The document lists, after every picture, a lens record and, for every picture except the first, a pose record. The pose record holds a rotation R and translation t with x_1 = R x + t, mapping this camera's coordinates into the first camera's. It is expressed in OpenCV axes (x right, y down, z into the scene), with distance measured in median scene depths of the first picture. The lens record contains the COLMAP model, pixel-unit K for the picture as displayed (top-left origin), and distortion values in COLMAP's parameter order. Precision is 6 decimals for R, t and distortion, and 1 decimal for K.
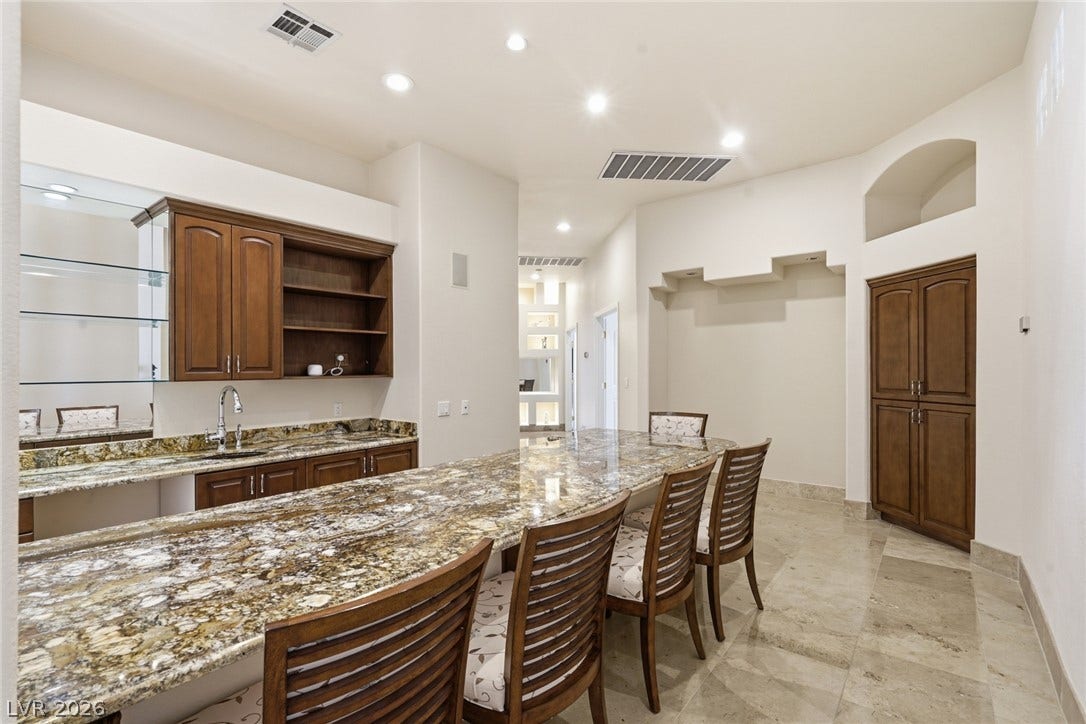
lens RADIAL K [[500.4, 0, 540.1], [0, 500.4, 362.5], [0, 0, 1]] dist [-0.002903, 0.000061]
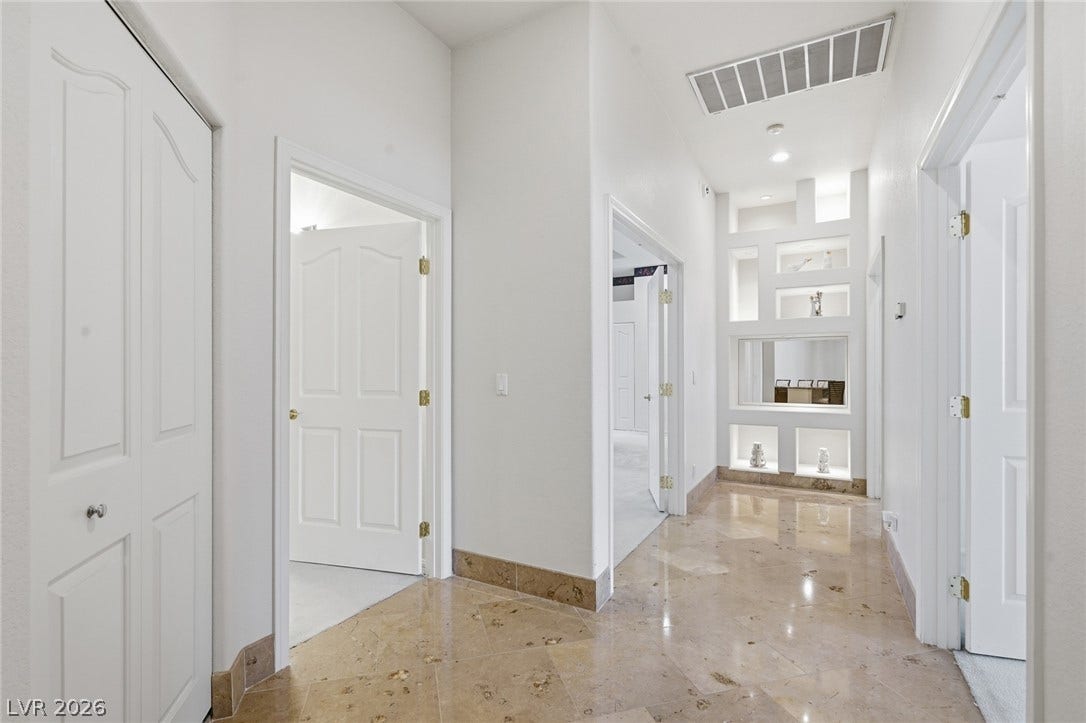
lens RADIAL K [[500.4, 0, 540.1], [0, 500.4, 362.0], [0, 0, 1]] dist [-0.002903, 0.000061]
pose [[0.815784, 0.000912, -0.578356, 0.070172], [0.001054, 0.999995, 0.003063, 0.014375], [0.578356, -0.003108, 0.815779, 0.461292]]
